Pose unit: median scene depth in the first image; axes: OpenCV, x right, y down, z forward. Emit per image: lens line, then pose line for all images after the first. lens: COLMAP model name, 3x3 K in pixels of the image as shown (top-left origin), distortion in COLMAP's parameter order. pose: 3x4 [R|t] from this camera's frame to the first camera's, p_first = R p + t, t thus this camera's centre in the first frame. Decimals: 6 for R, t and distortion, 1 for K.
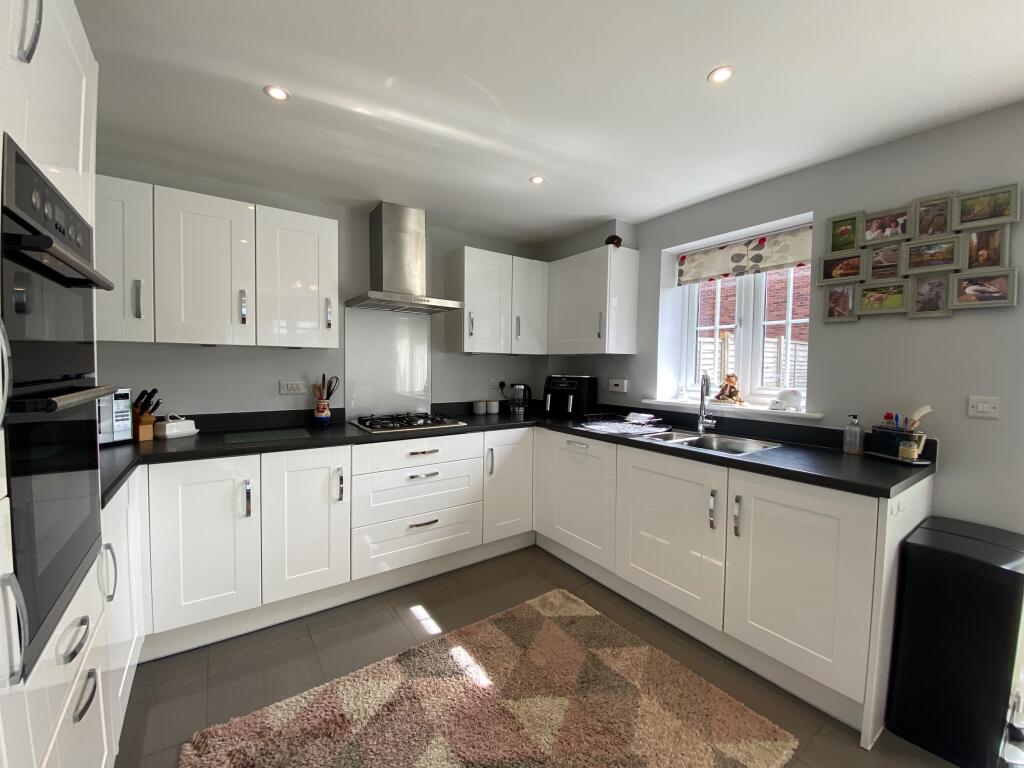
lens RADIAL K [[407.5, 0, 519.3], [0, 407.5, 382.0], [0, 0, 1]] dist [0.017616, -0.022932]
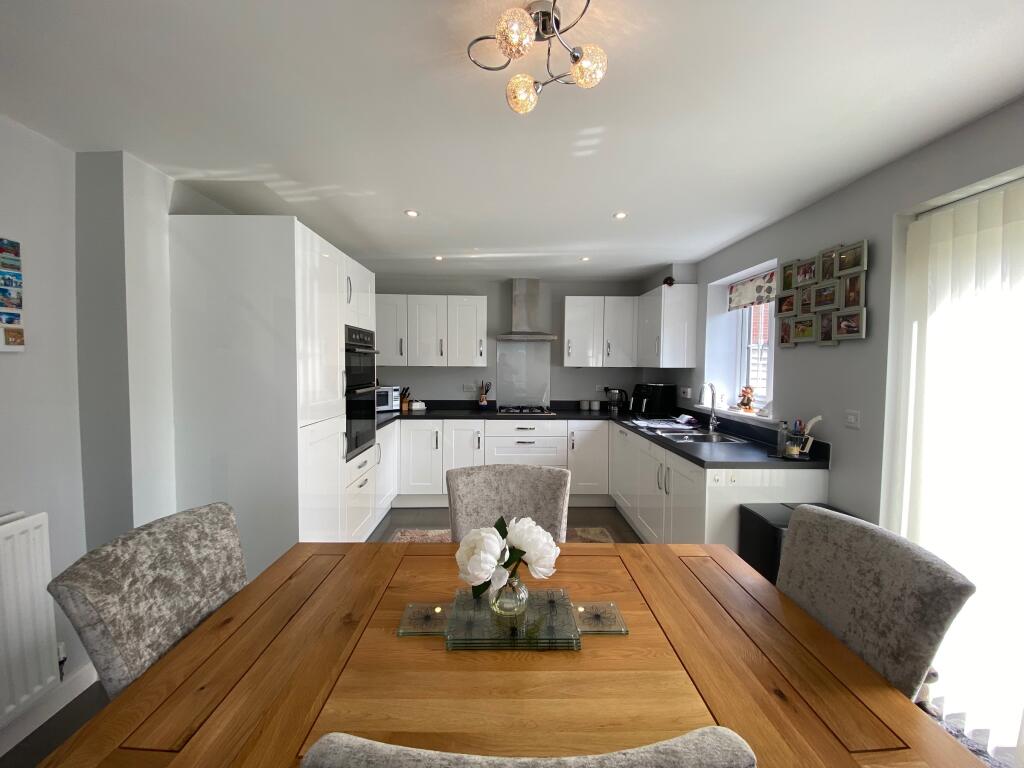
lens RADIAL K [[407.5, 0, 519.3], [0, 407.5, 382.0], [0, 0, 1]] dist [0.017616, -0.022932]
pose [[0.837664, 0.018306, -0.545879, 0.652033], [-0.019742, 0.999800, 0.003234, -0.023144], [0.545829, 0.008068, 0.837858, -0.414611]]
